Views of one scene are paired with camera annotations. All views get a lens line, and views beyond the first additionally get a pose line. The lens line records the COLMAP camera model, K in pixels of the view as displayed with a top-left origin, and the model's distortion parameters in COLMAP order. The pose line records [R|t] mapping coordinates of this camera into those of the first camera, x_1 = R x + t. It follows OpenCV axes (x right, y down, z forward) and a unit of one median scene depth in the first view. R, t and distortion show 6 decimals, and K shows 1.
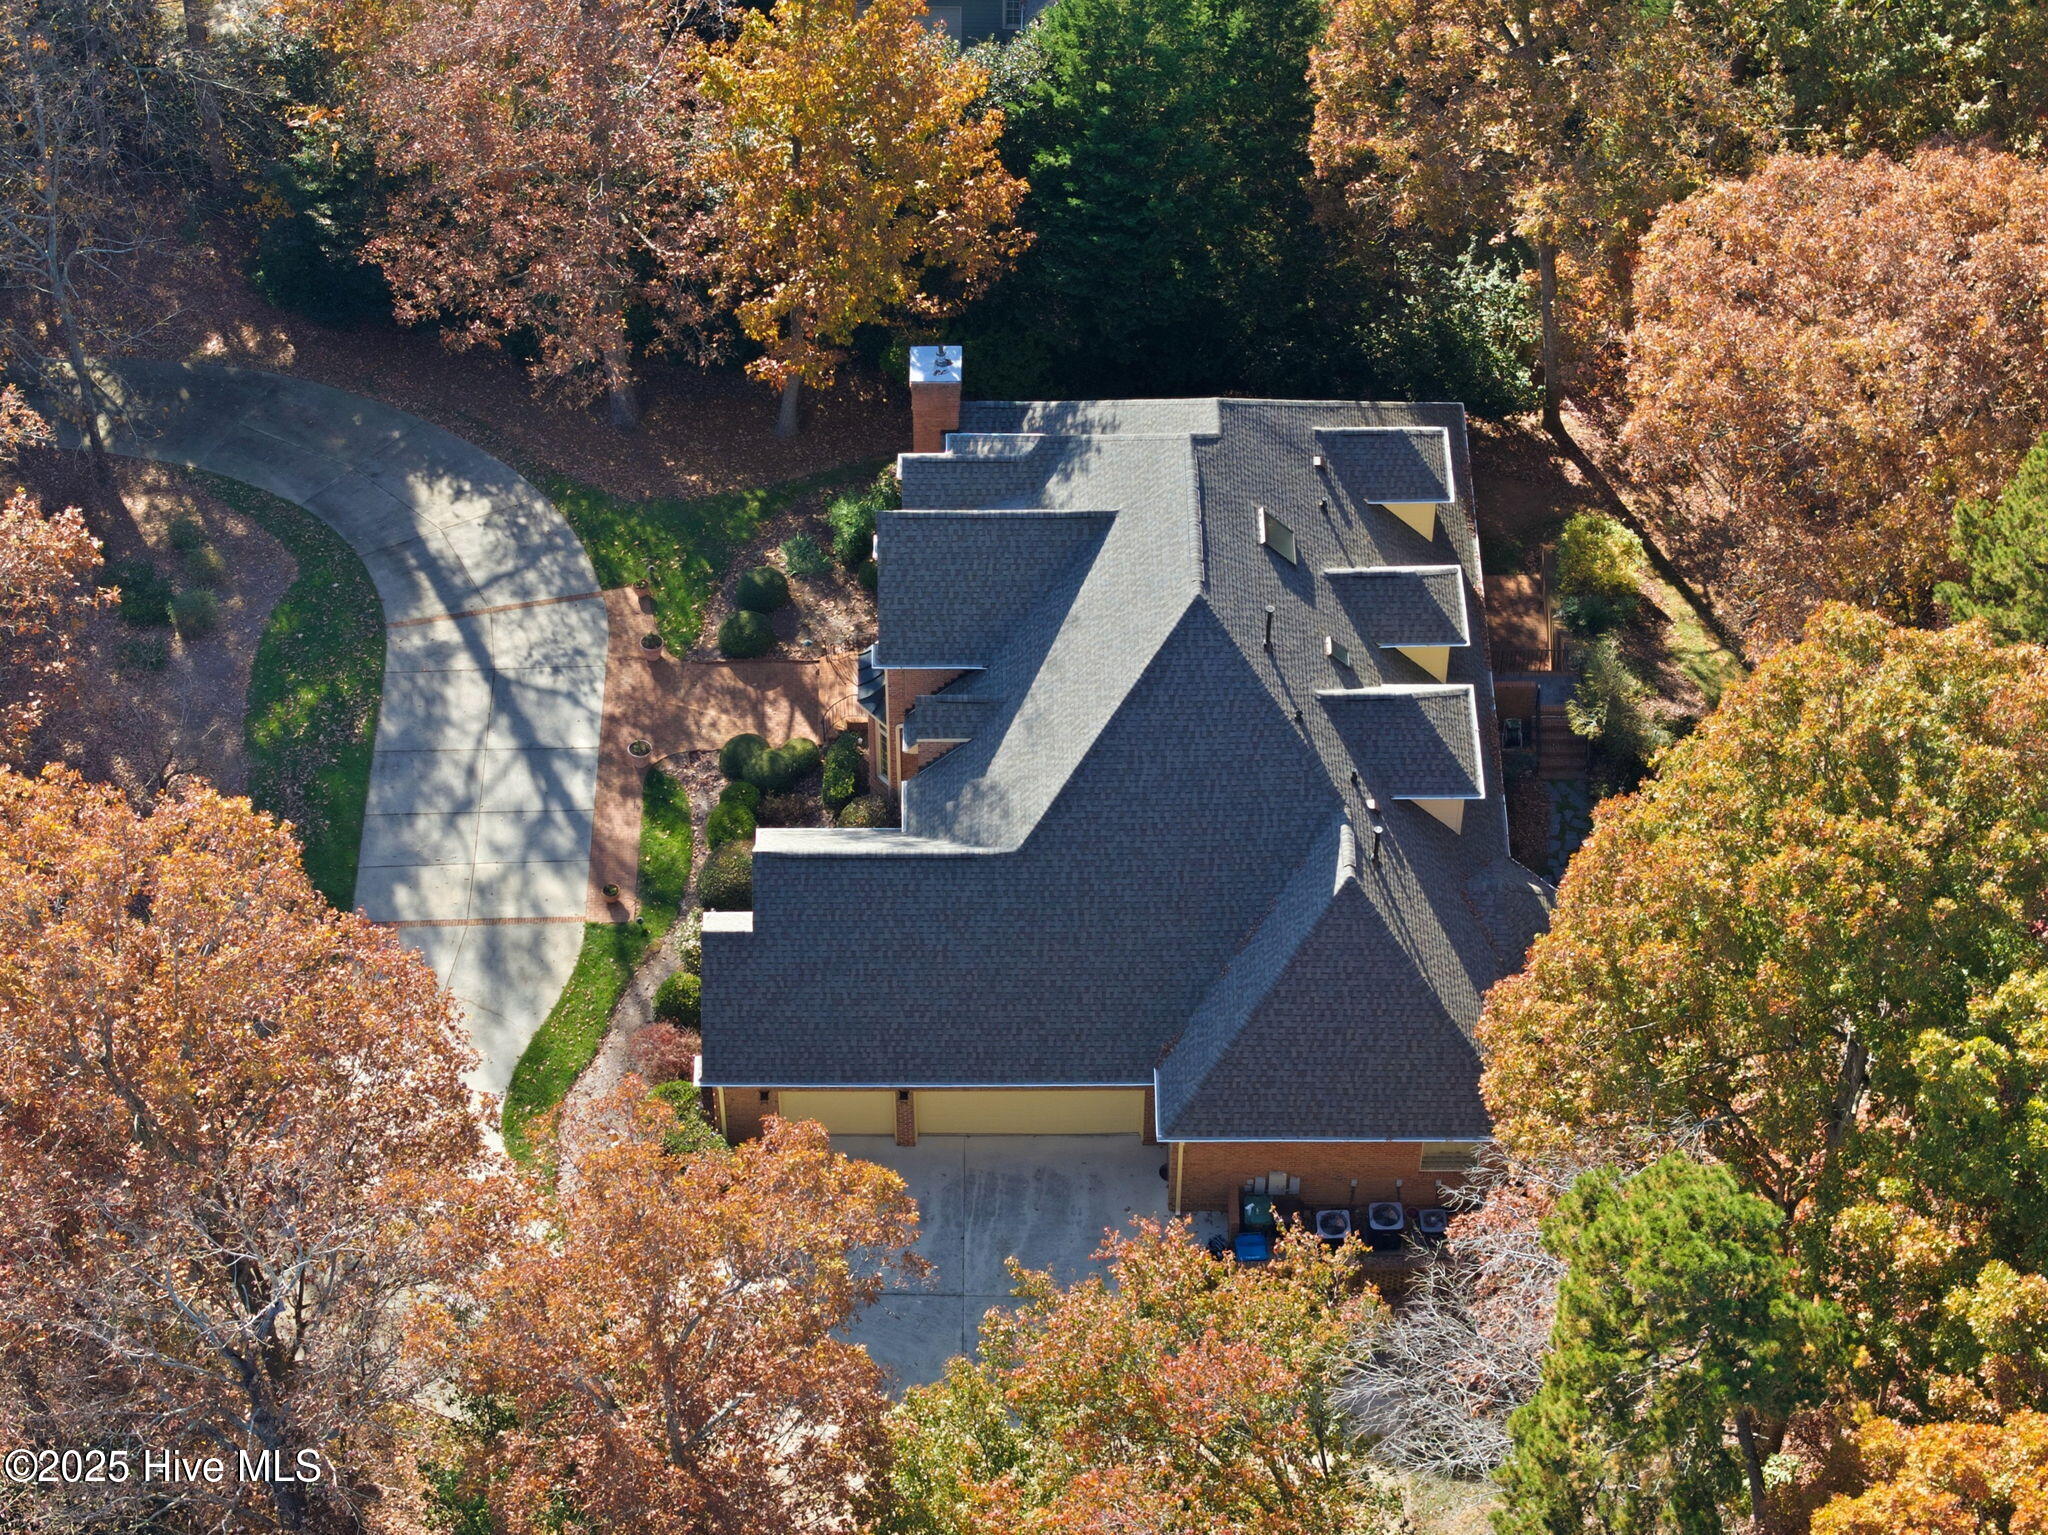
lens RADIAL K [[4197.5, 0, 1020.3], [0, 4197.5, 761.5], [0, 0, 1]] dist [-0.053811, 0.000000]
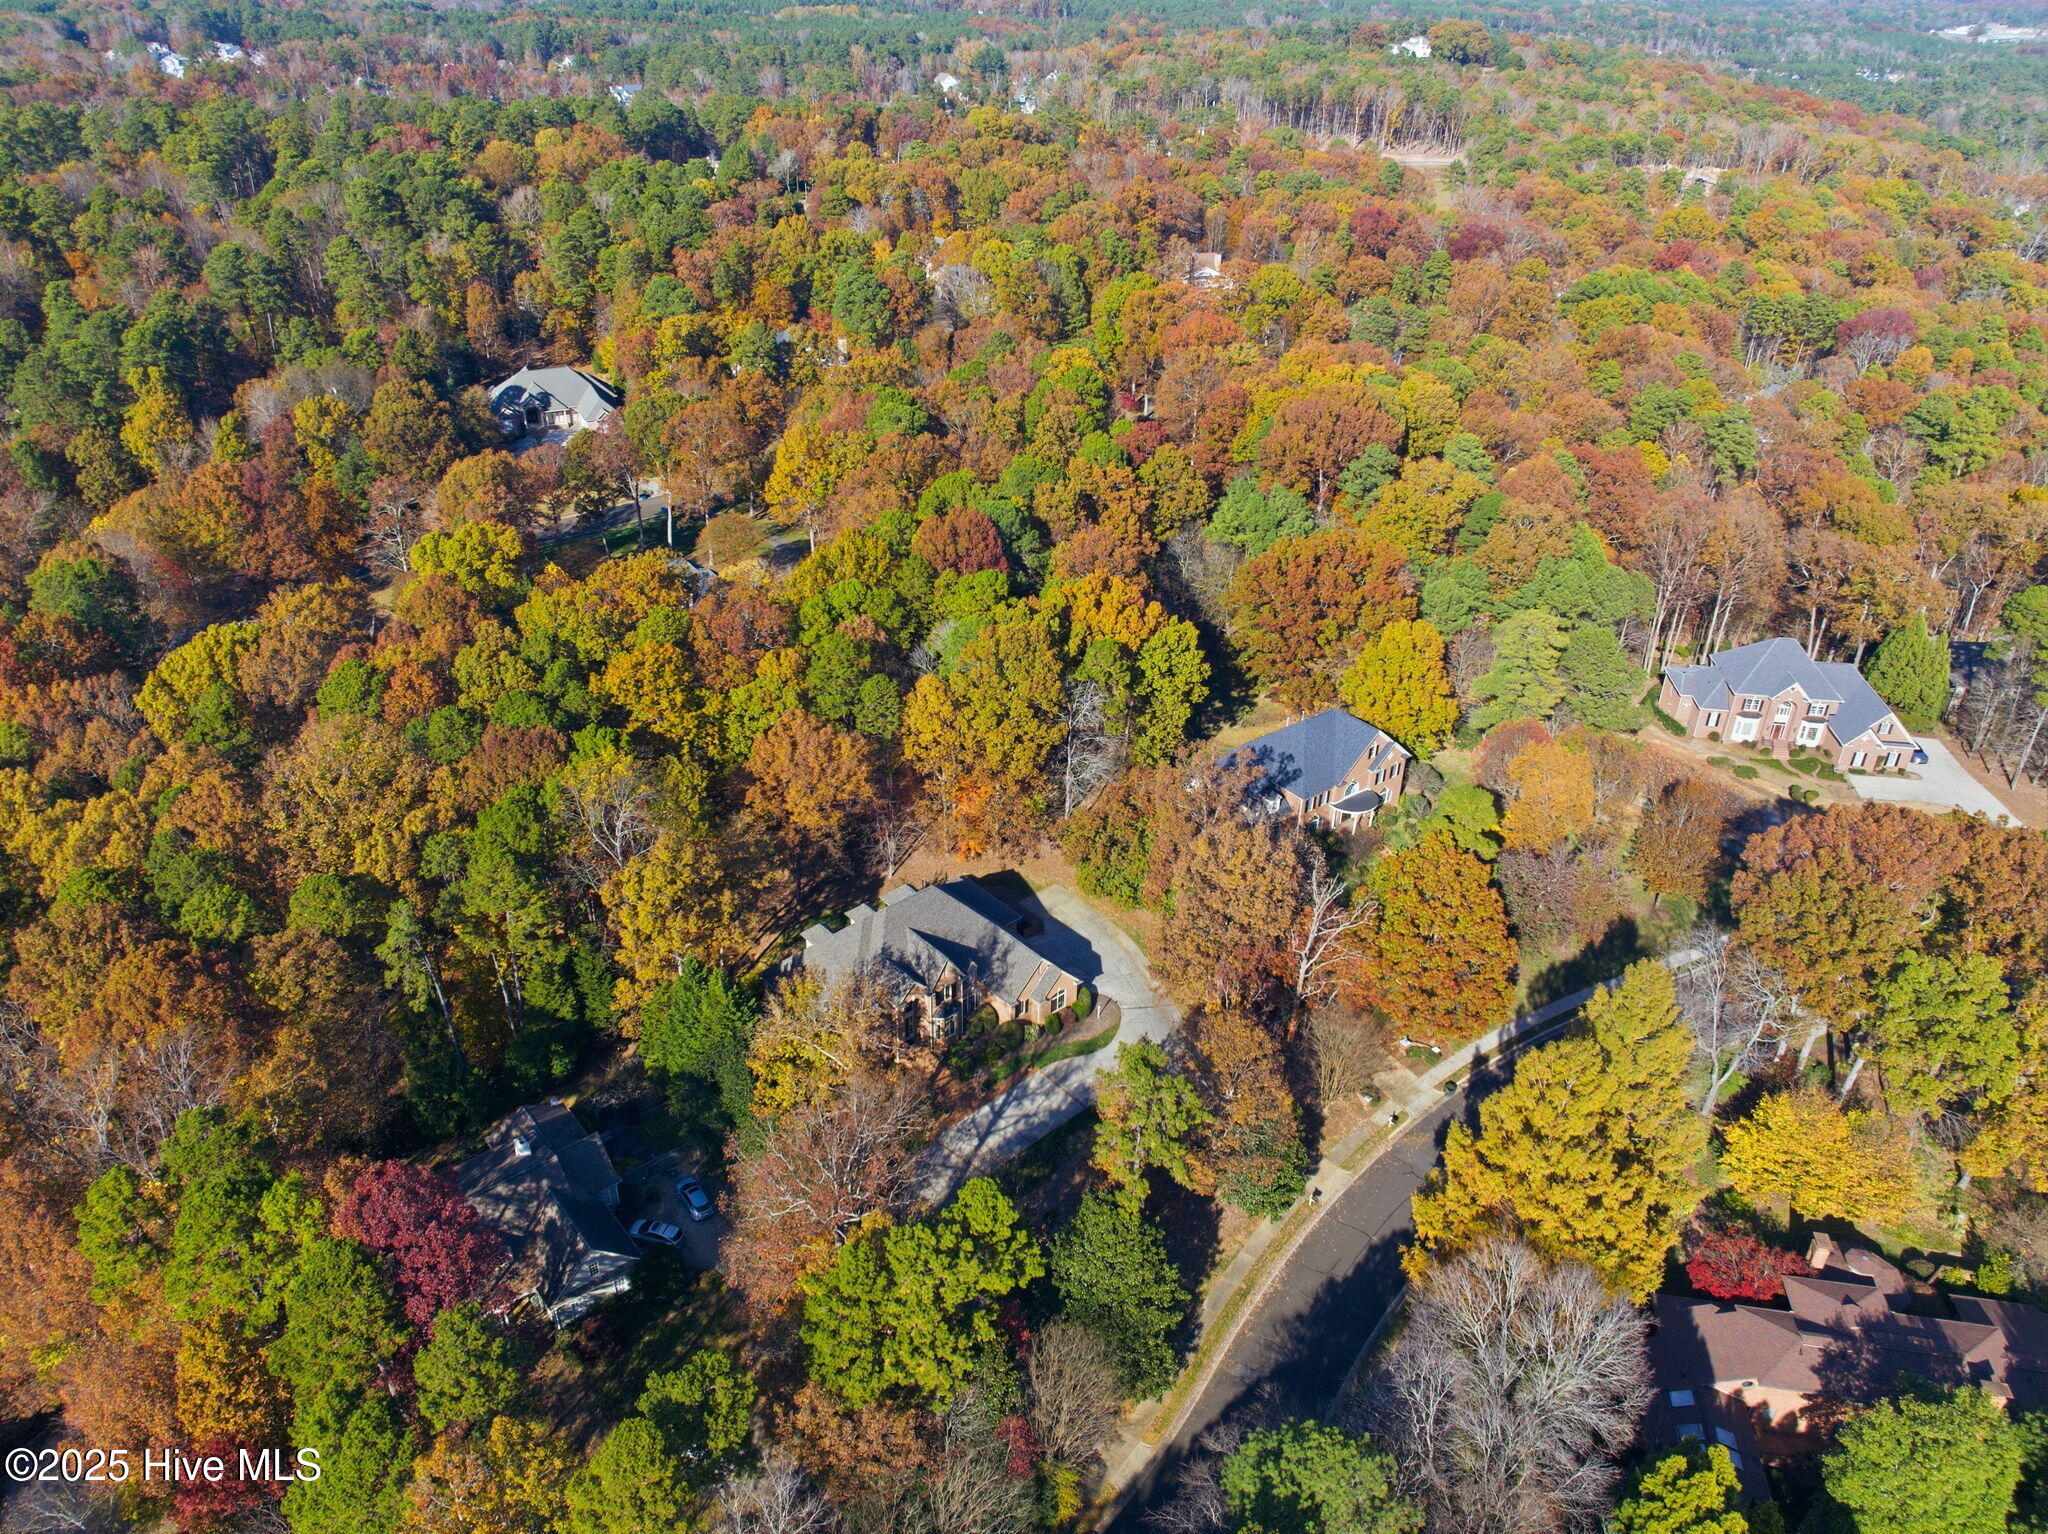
lens RADIAL K [[1466.4, 0, 1033.6], [0, 1466.4, 755.7], [0, 0, 1]] dist [-0.037655, 0.003547]
pose [[-0.658834, -0.379950, 0.649289, -0.767694], [0.550135, 0.345355, 0.760317, -0.950782], [-0.513118, 0.858119, -0.018507, 0.764633]]
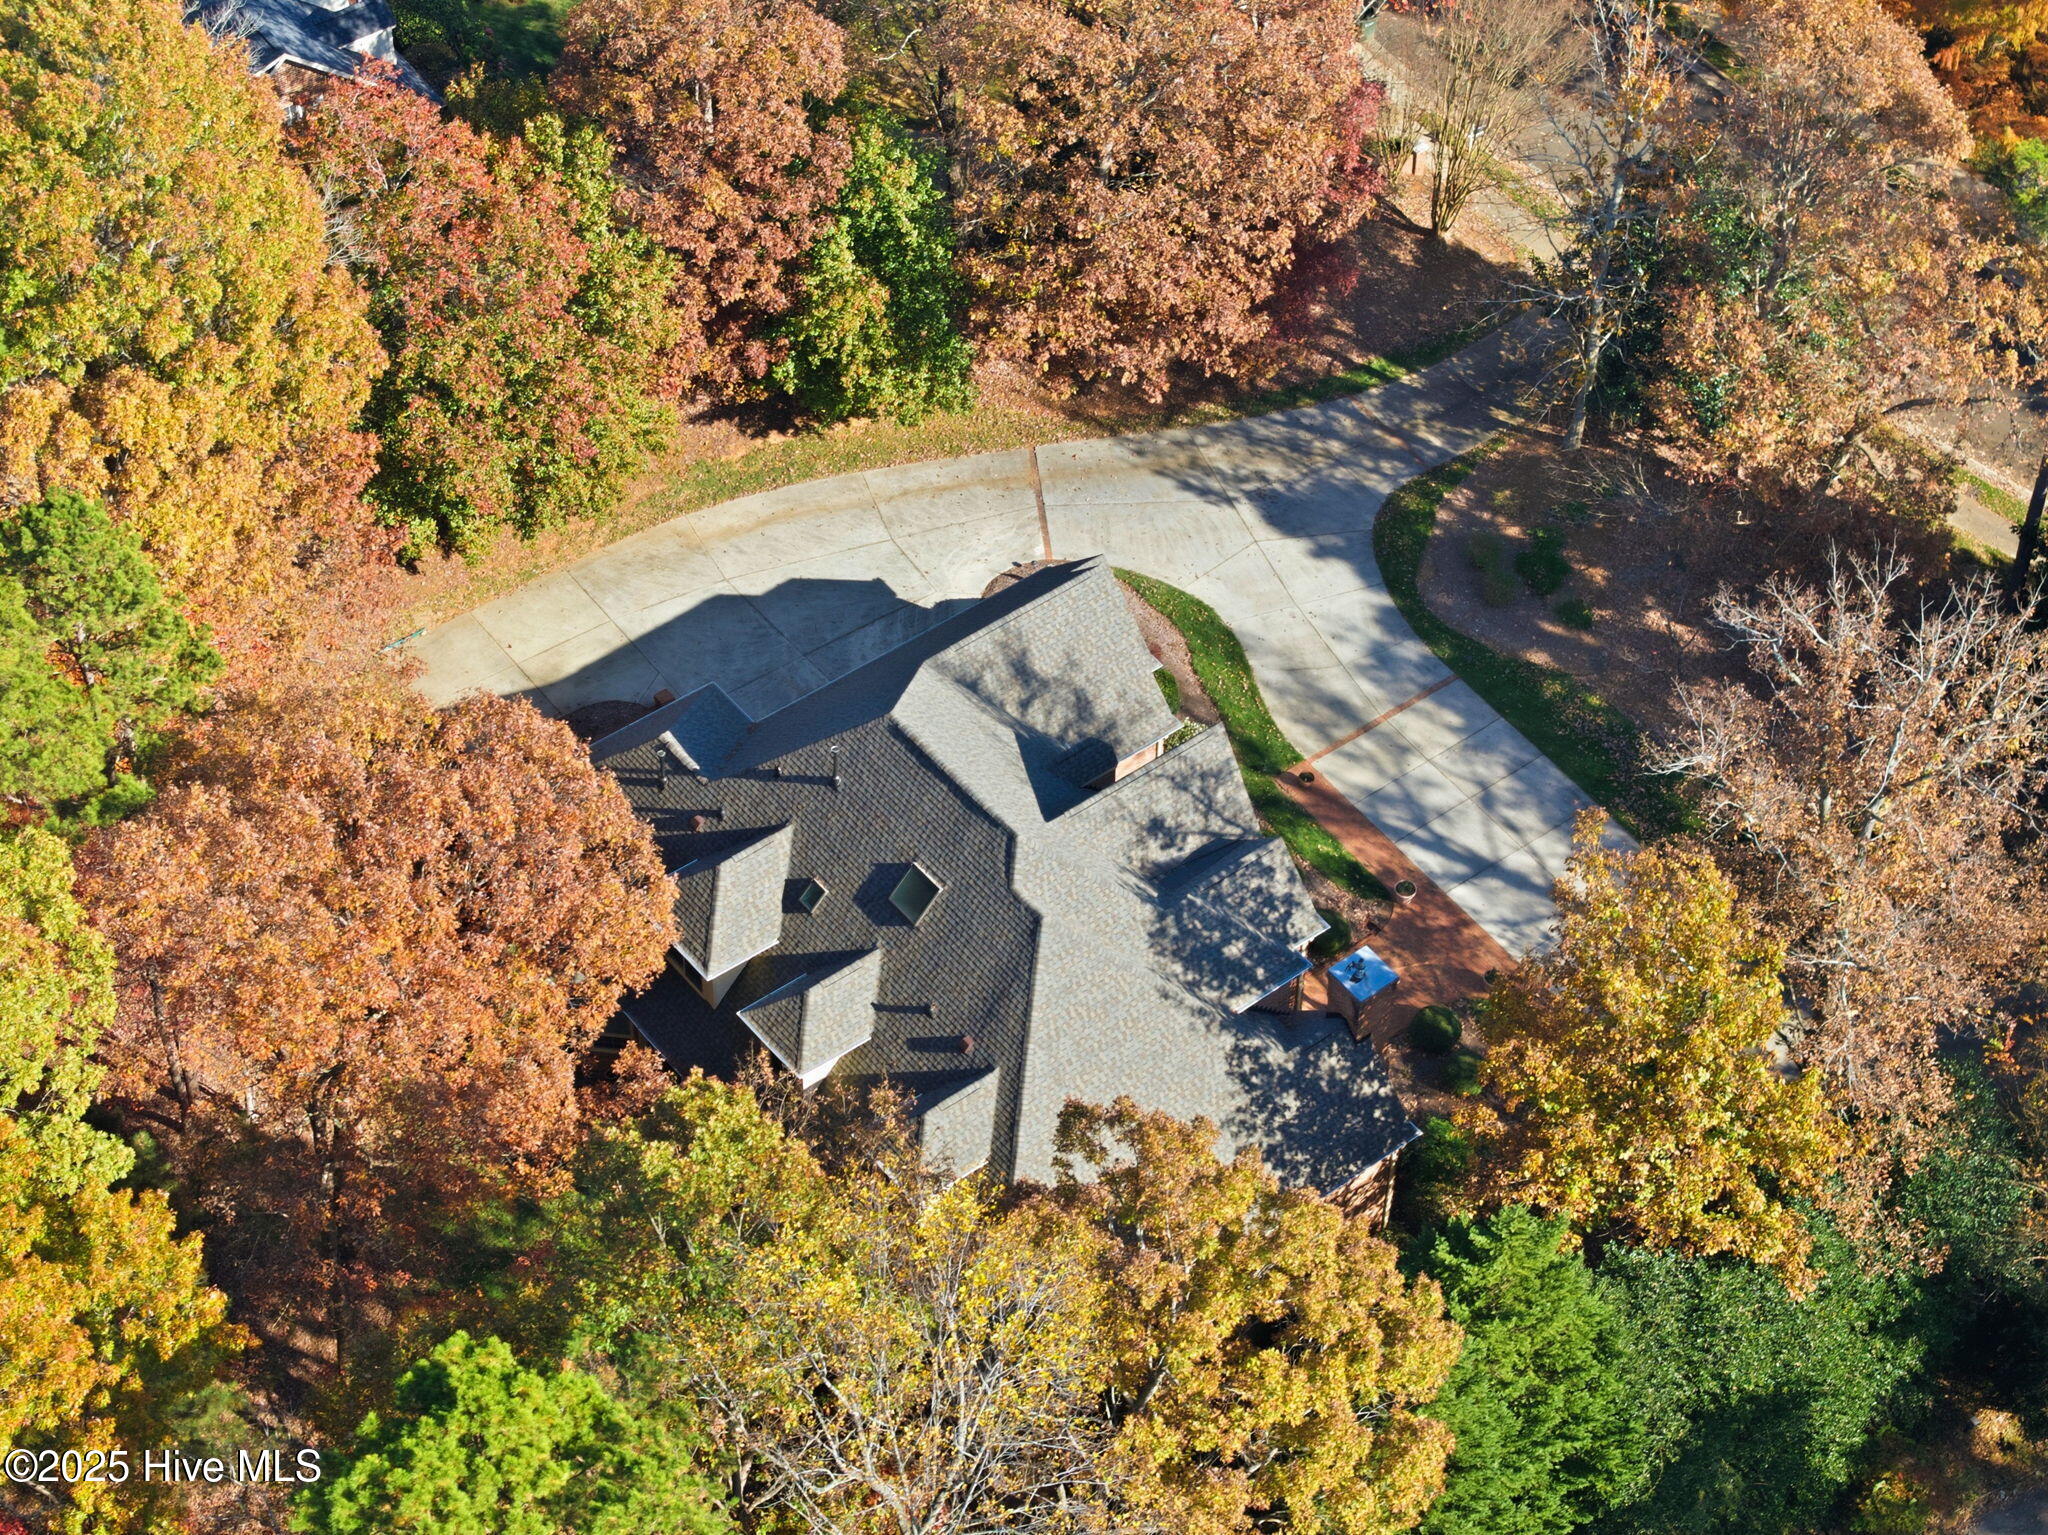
lens RADIAL K [[4197.5, 0, 1019.5], [0, 4197.5, 780.6], [0, 0, 1]] dist [-0.053811, 0.000000]
pose [[-0.794951, 0.458551, -0.397221, 0.413297], [-0.448320, -0.002899, 0.893868, -0.939030], [0.408732, 0.888663, 0.207883, 0.696619]]
